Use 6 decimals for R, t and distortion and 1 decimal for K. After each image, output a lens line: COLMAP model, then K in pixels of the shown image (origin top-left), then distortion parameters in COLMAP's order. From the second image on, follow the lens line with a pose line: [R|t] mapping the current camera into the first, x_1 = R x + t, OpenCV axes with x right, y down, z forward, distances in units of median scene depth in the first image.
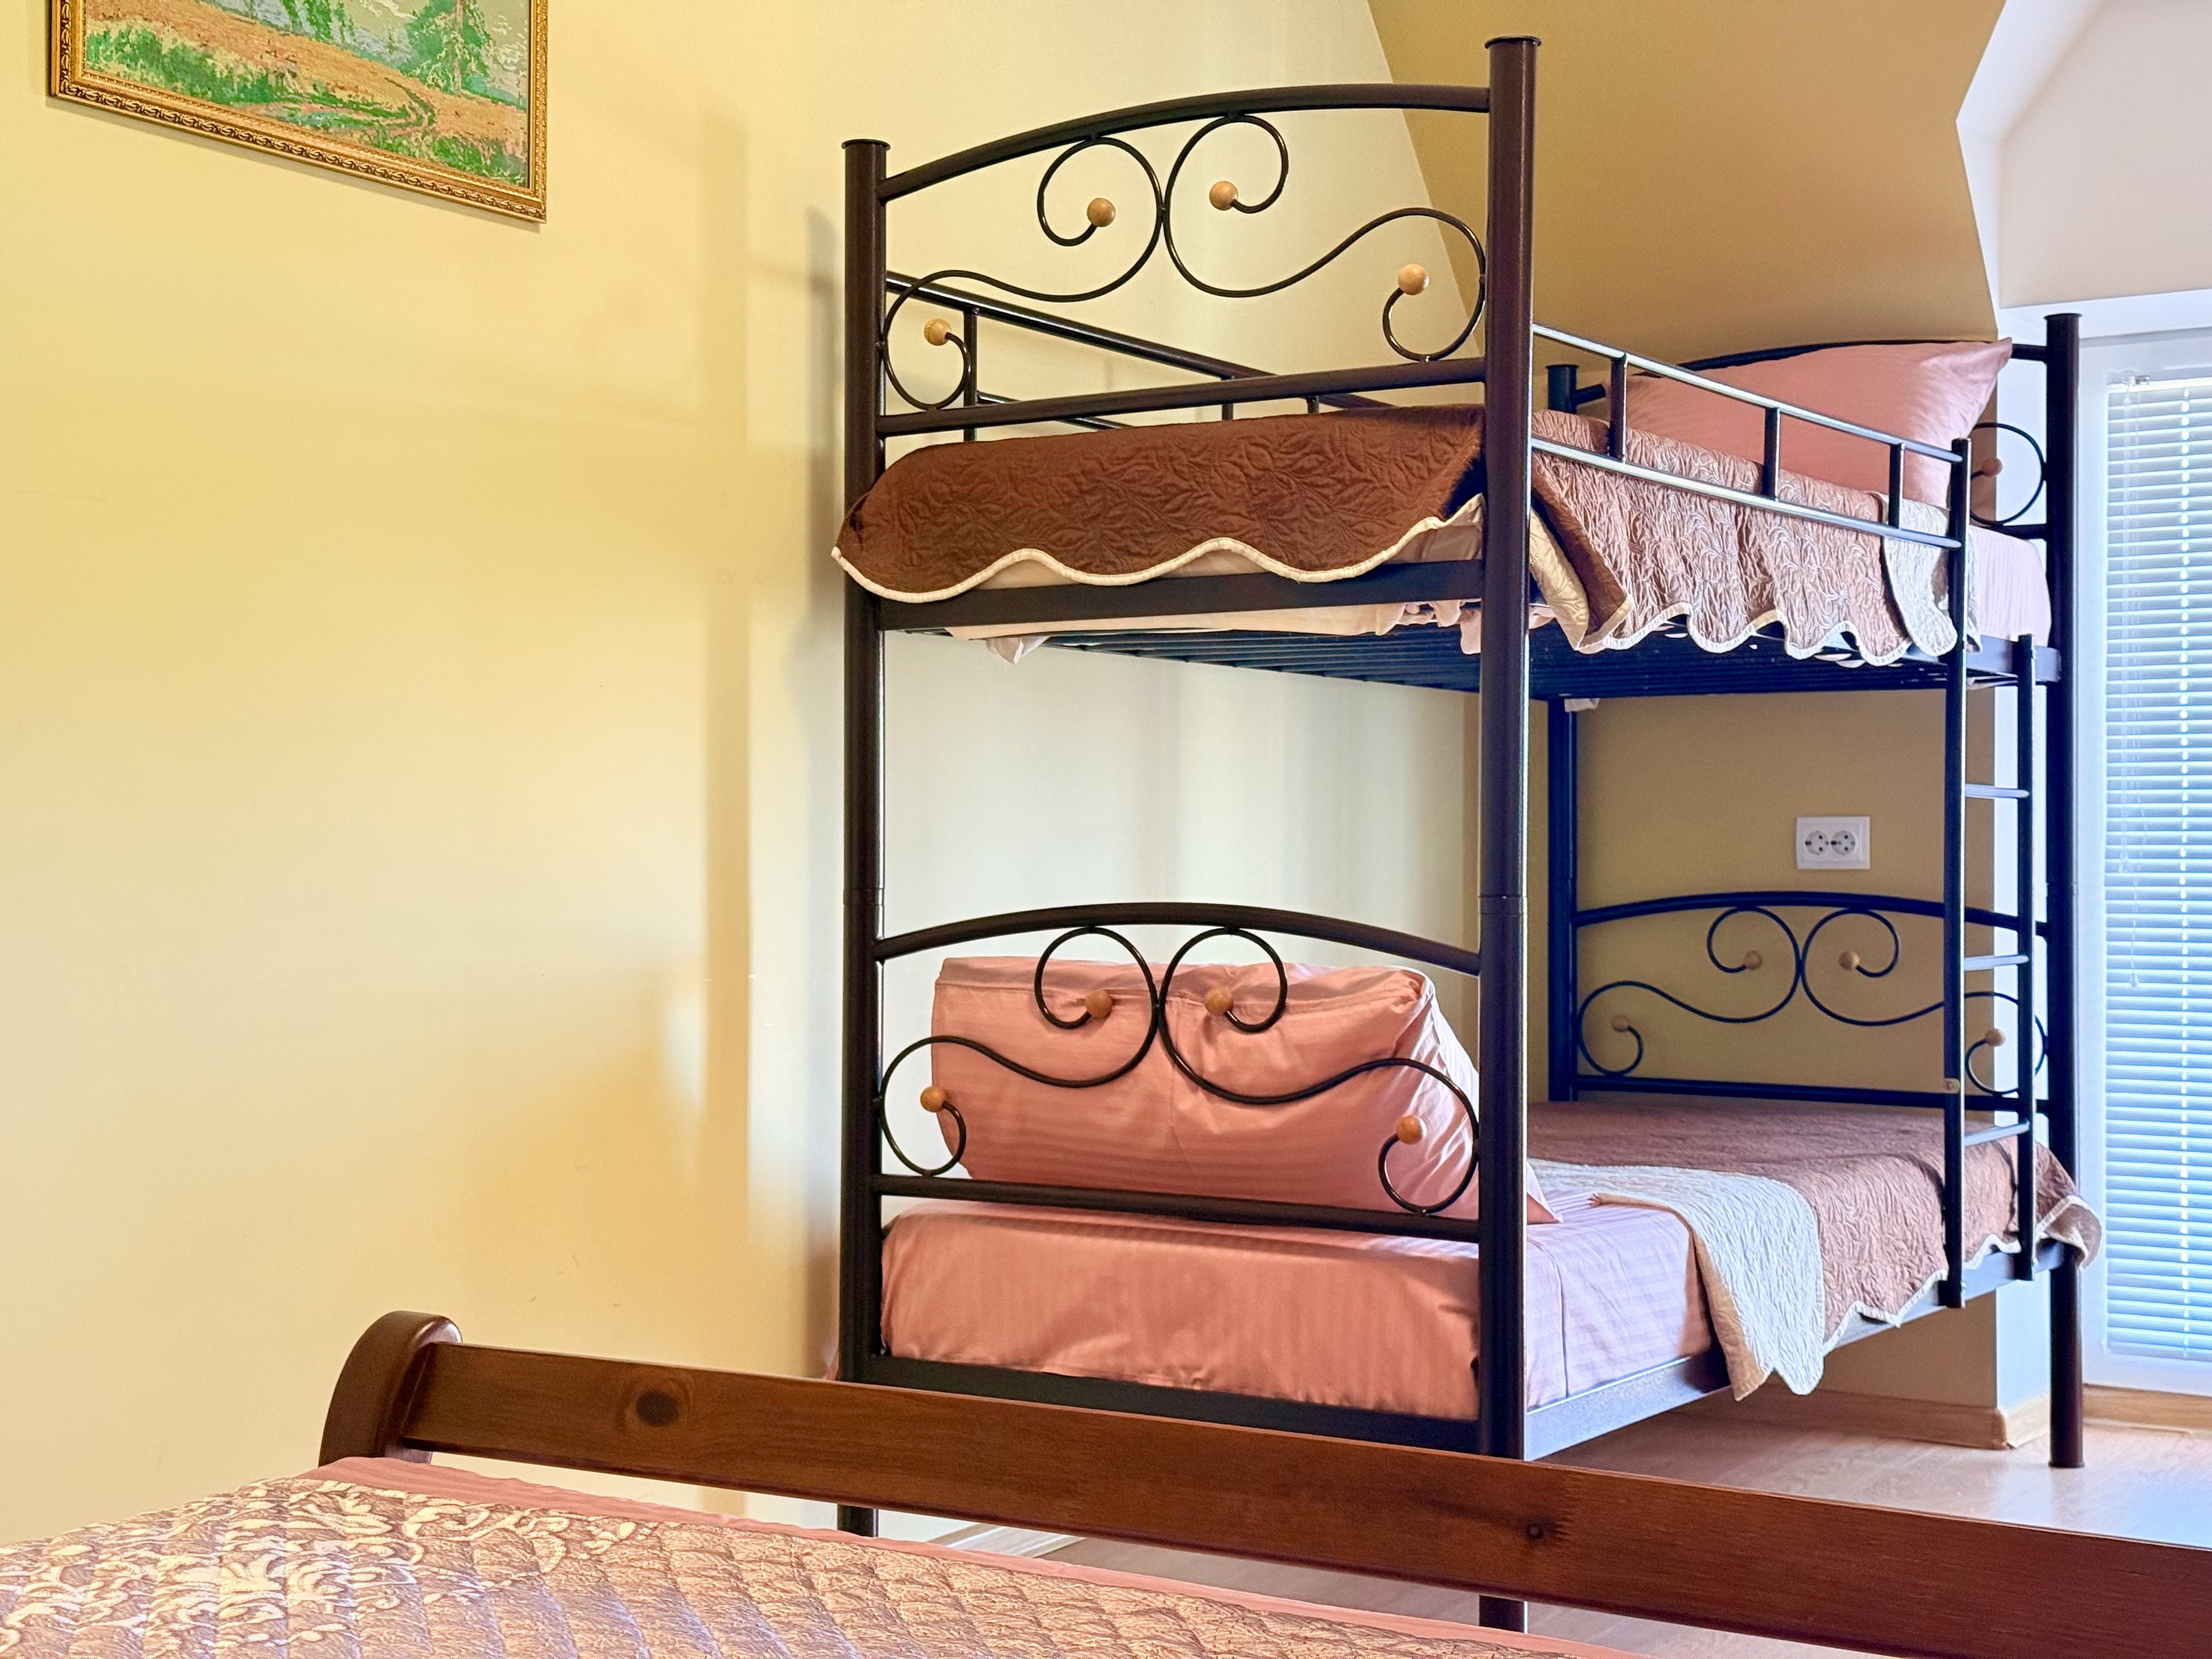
lens RADIAL K [[3144.6, 0, 1106.0], [0, 3144.6, 829.5], [0, 0, 1]] dist [0.149131, 0.011621]
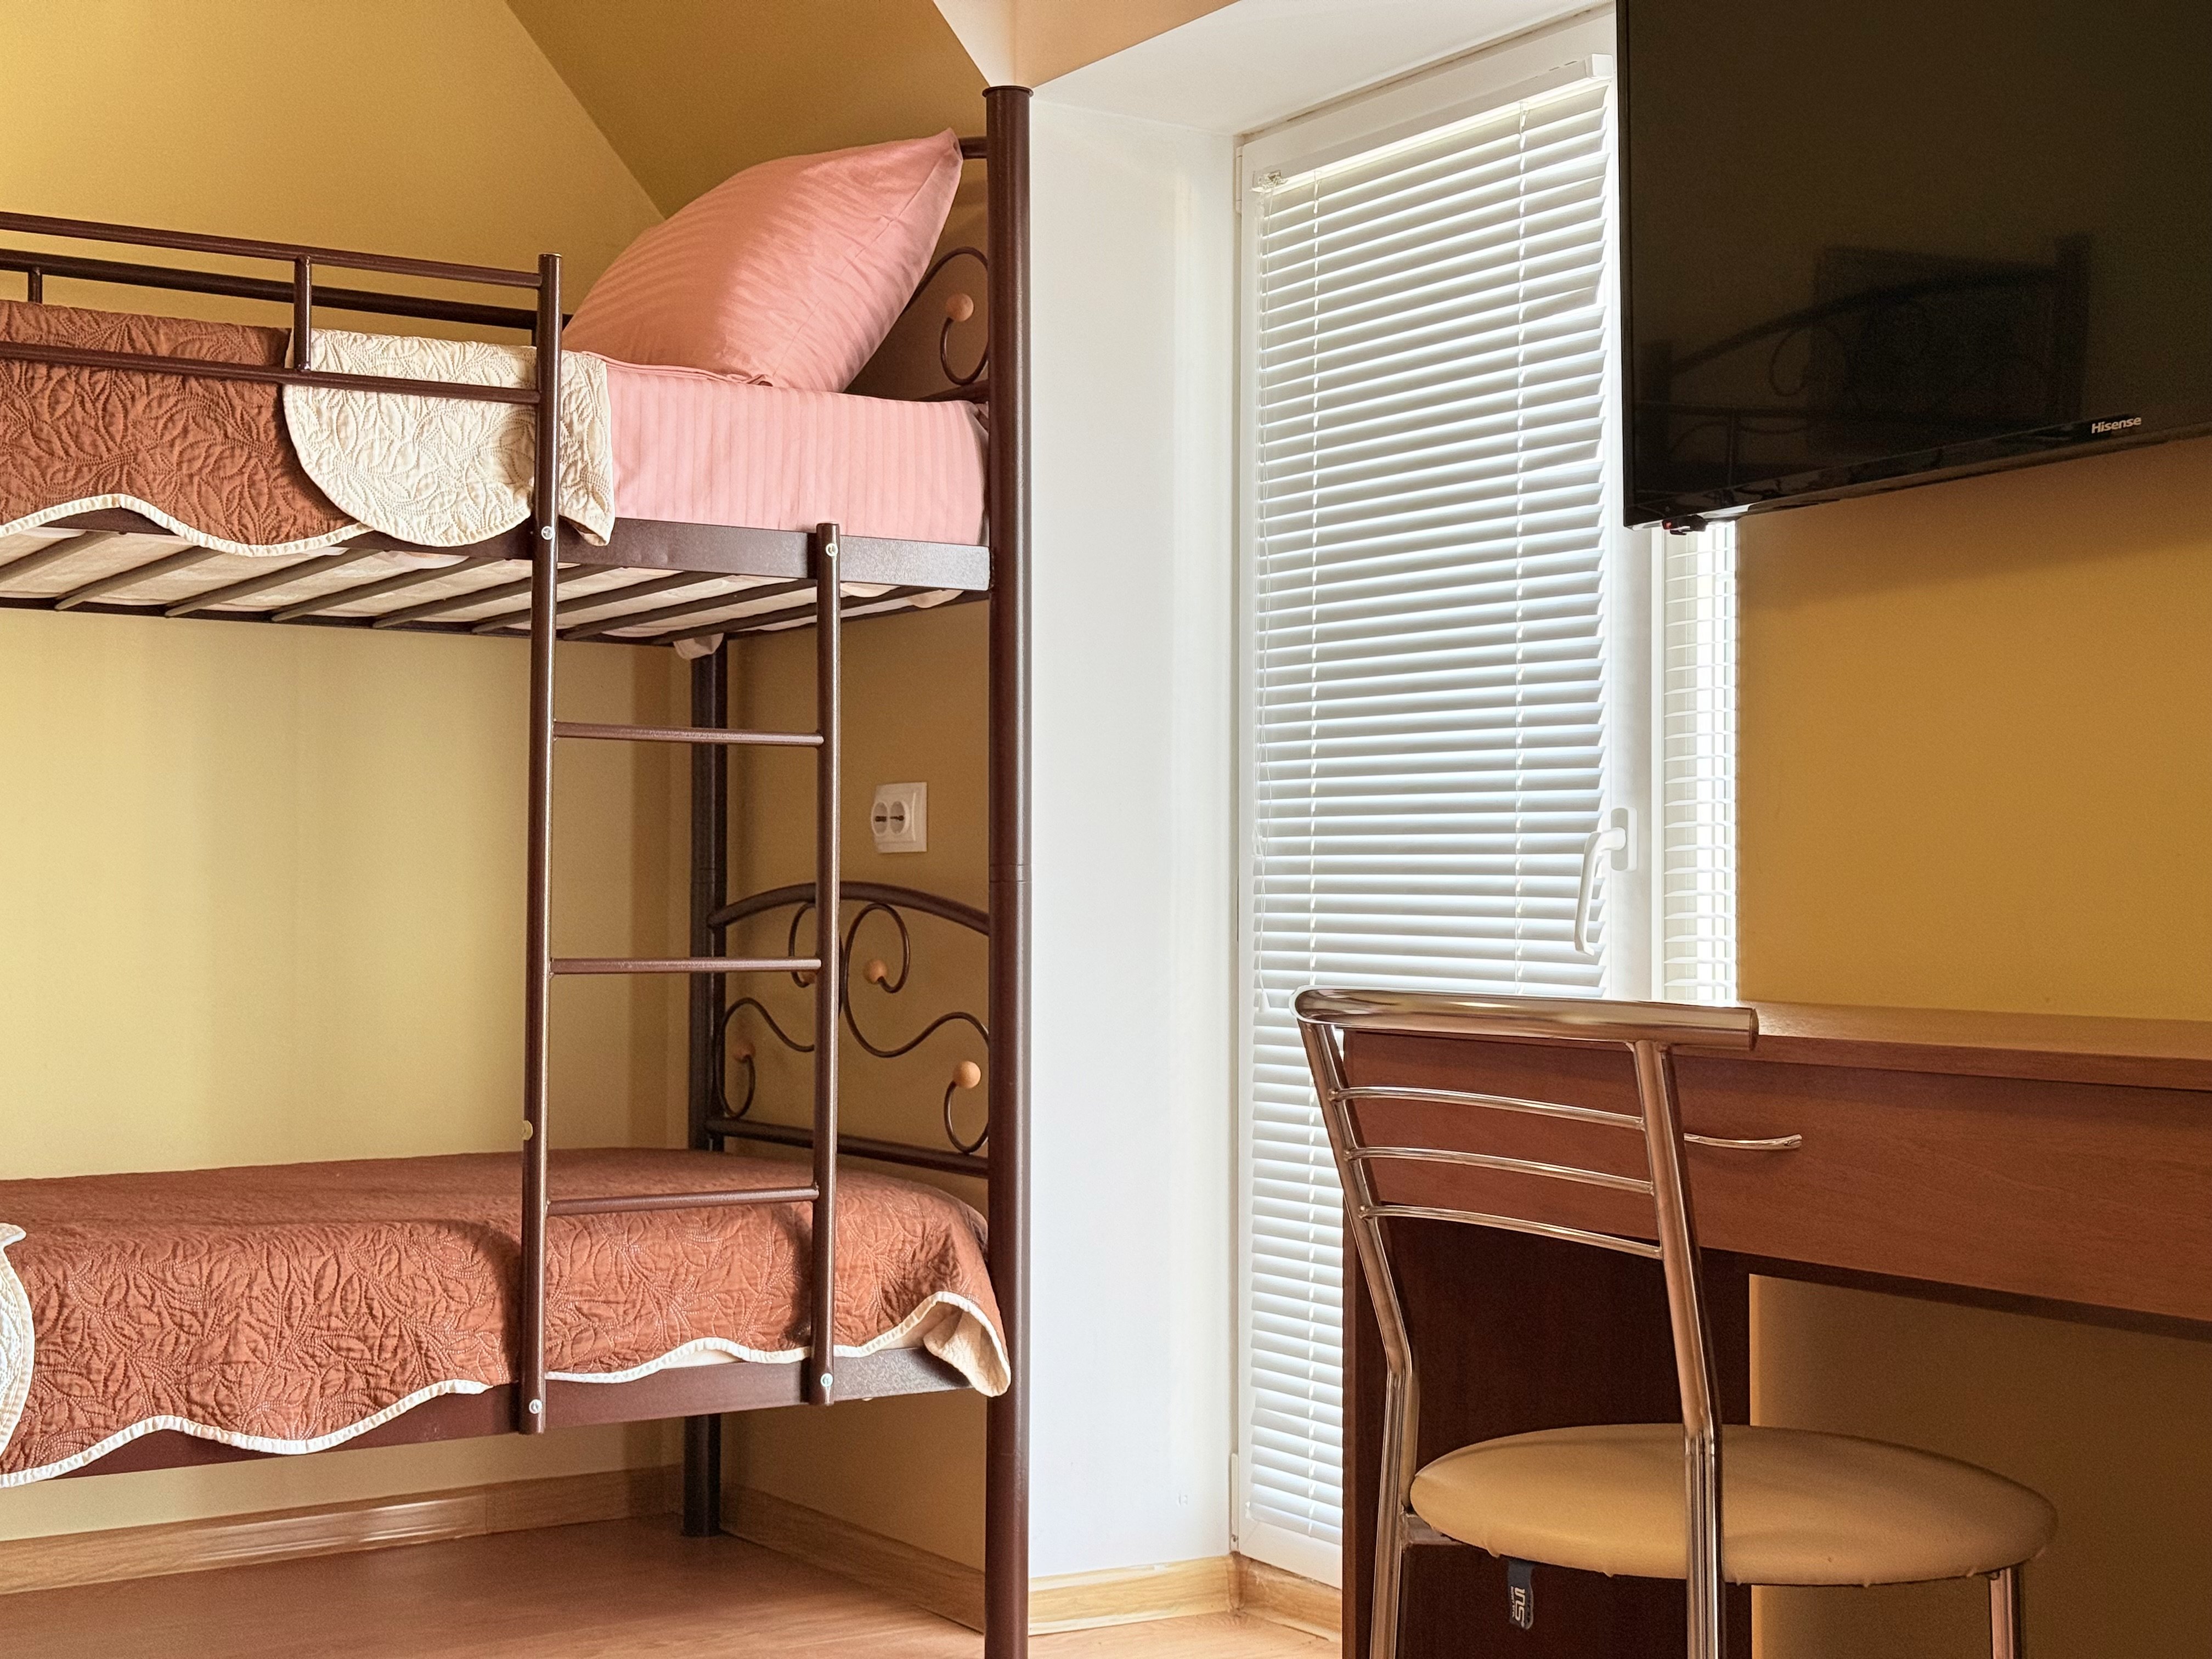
lens RADIAL K [[3144.6, 0, 1106.0], [0, 3144.6, 829.5], [0, 0, 1]] dist [0.149131, 0.011621]
pose [[0.890517, -0.008620, -0.454869, 0.654517], [0.000401, 0.999835, -0.018163, 0.022074], [0.454950, 0.015992, 0.890373, 0.368474]]
